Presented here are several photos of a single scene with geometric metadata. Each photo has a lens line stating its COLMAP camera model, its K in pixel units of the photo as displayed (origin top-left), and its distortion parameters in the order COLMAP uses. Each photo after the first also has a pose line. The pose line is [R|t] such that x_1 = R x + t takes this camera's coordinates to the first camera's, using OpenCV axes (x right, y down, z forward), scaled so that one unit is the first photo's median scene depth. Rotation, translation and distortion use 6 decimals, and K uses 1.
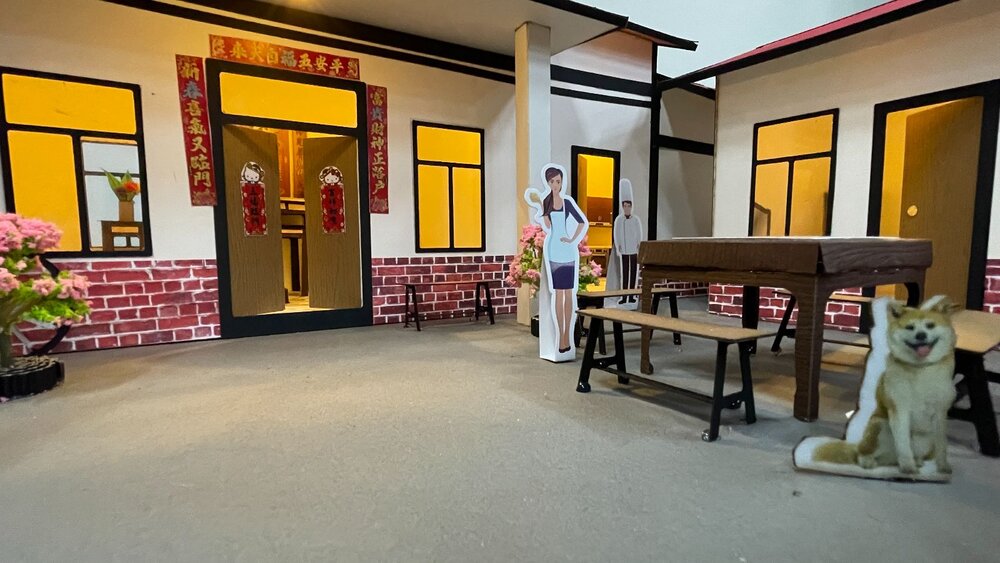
lens RADIAL K [[517.1, 0, 510.0], [0, 517.1, 296.9], [0, 0, 1]] dist [-0.023105, 0.007068]
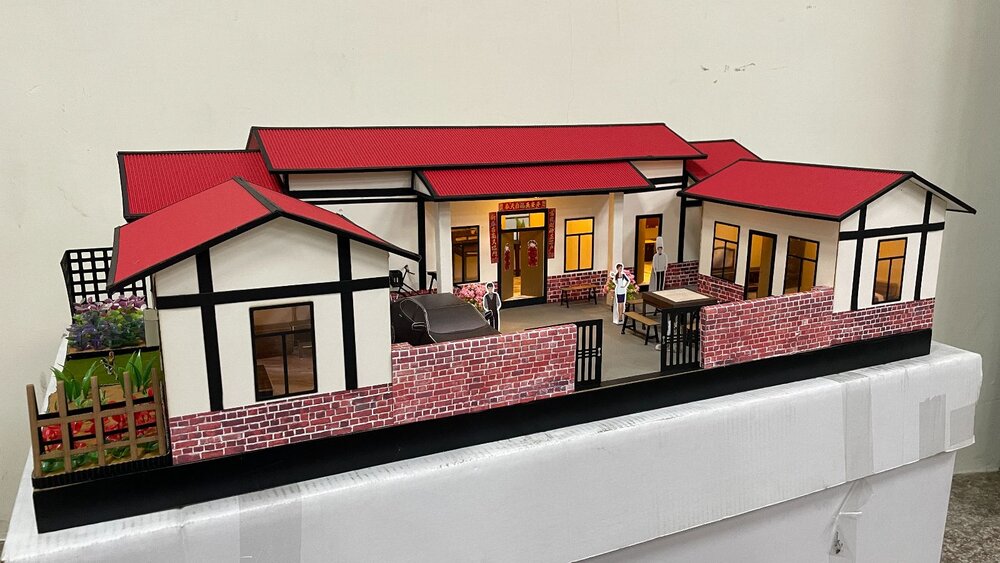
lens RADIAL K [[772.8, 0, 492.7], [0, 772.8, 274.8], [0, 0, 1]] dist [0.046920, -0.085756]
pose [[0.990766, 0.031018, -0.131991, -0.044778], [-0.015081, 0.992651, 0.120071, -0.585325], [0.134745, -0.116971, 0.983952, -2.984965]]
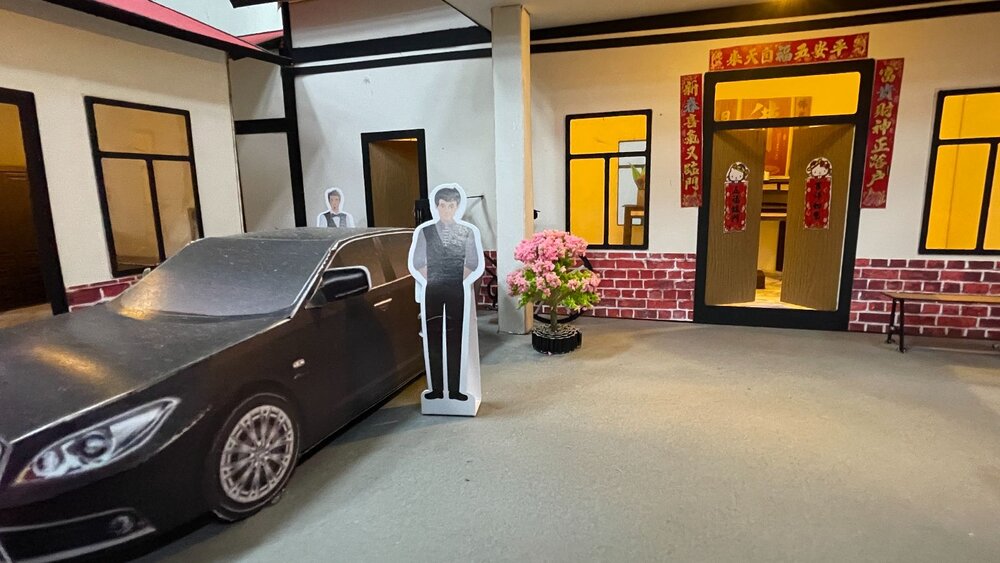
lens RADIAL K [[517.1, 0, 509.1], [0, 517.1, 294.4], [0, 0, 1]] dist [-0.023105, 0.007068]
pose [[0.610583, 0.139790, -0.779517, 0.075967], [-0.063550, 0.989773, 0.127717, -0.099081], [0.789398, -0.028444, 0.613222, -0.030981]]
